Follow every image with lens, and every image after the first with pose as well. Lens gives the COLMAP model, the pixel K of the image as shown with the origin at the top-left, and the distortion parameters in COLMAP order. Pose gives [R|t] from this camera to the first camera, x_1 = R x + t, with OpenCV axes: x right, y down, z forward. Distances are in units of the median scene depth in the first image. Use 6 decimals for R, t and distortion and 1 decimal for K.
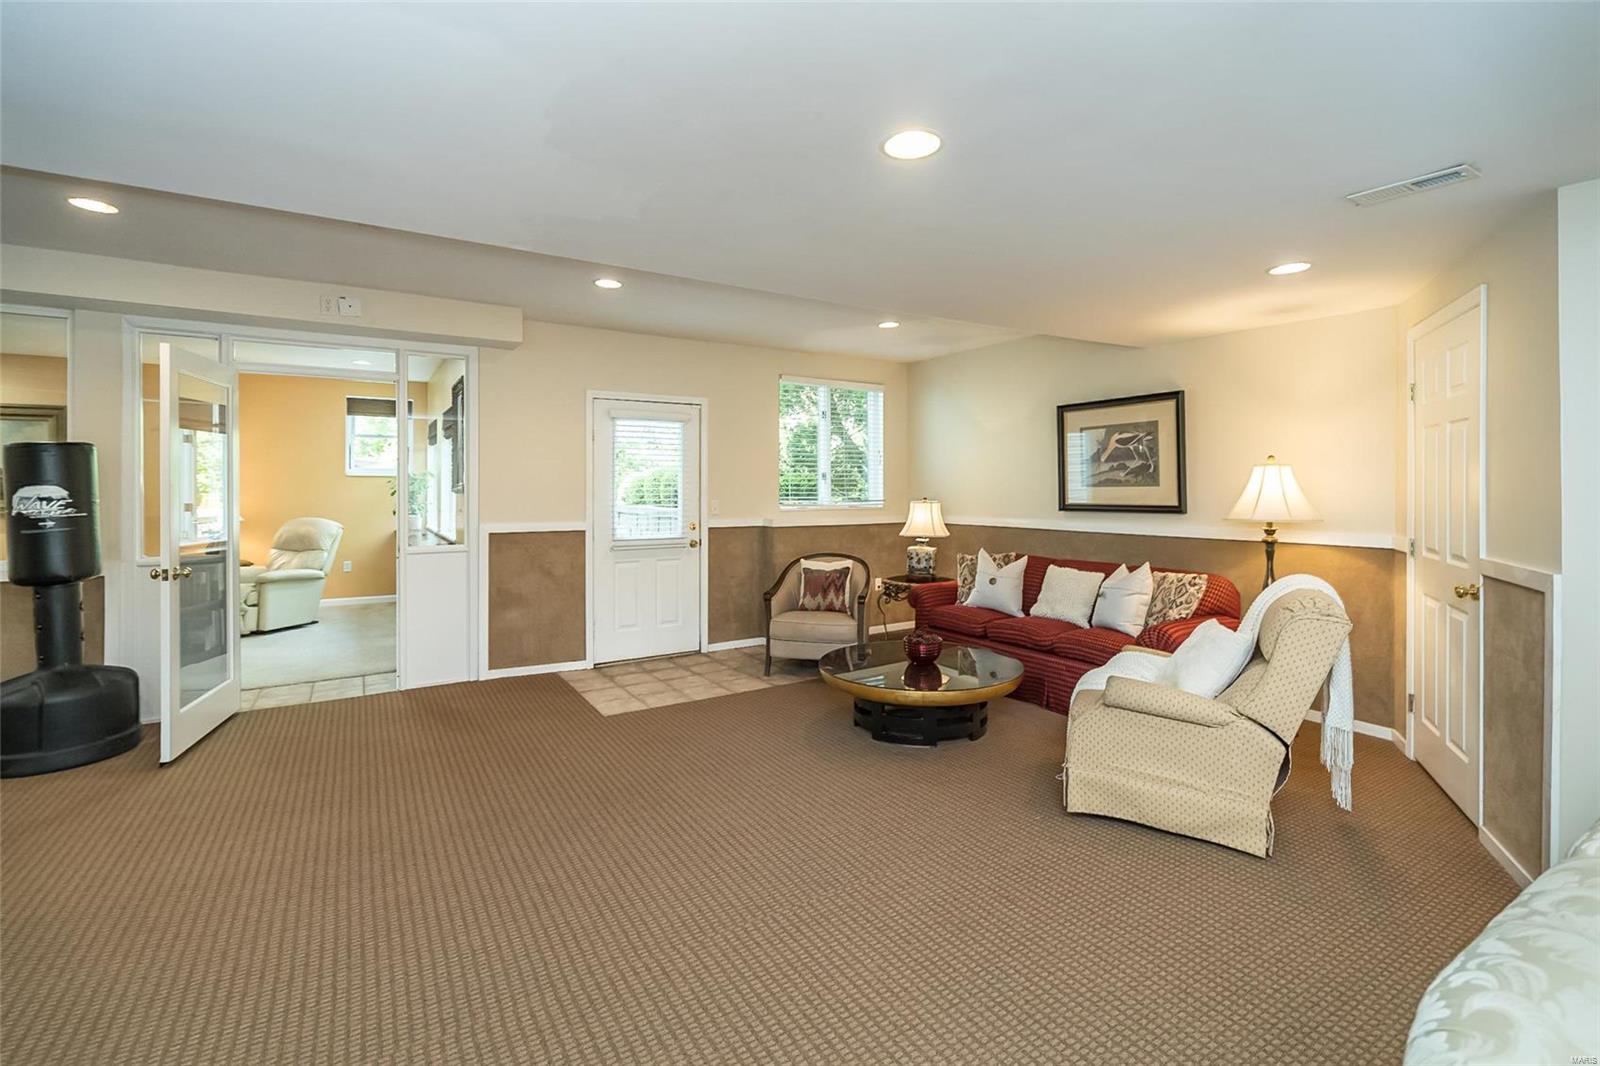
lens RADIAL K [[717.4, 0, 802.0], [0, 717.4, 487.2], [0, 0, 1]] dist [-0.000396, -0.000128]
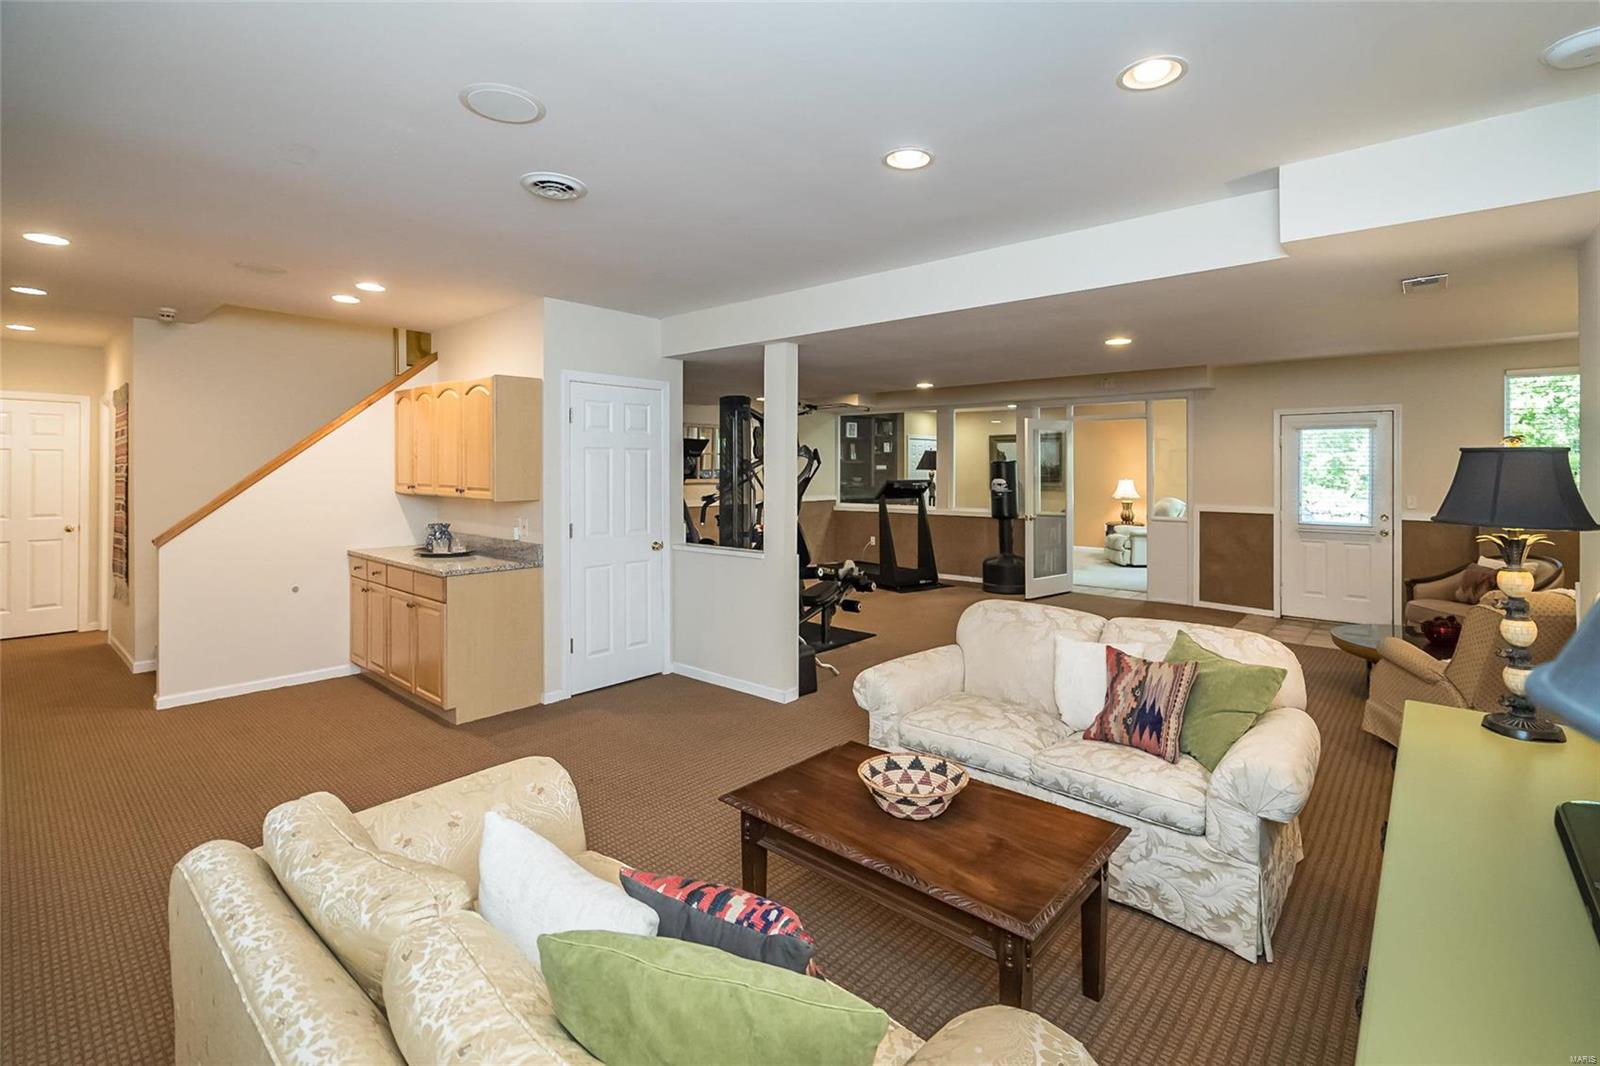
lens RADIAL K [[717.4, 0, 802.0], [0, 717.4, 487.2], [0, 0, 1]] dist [-0.000396, -0.000128]
pose [[0.280227, 0.027085, -0.959551, 0.741317], [-0.000264, 0.999604, 0.028139, -0.028373], [0.959934, -0.007632, 0.280124, -0.226159]]
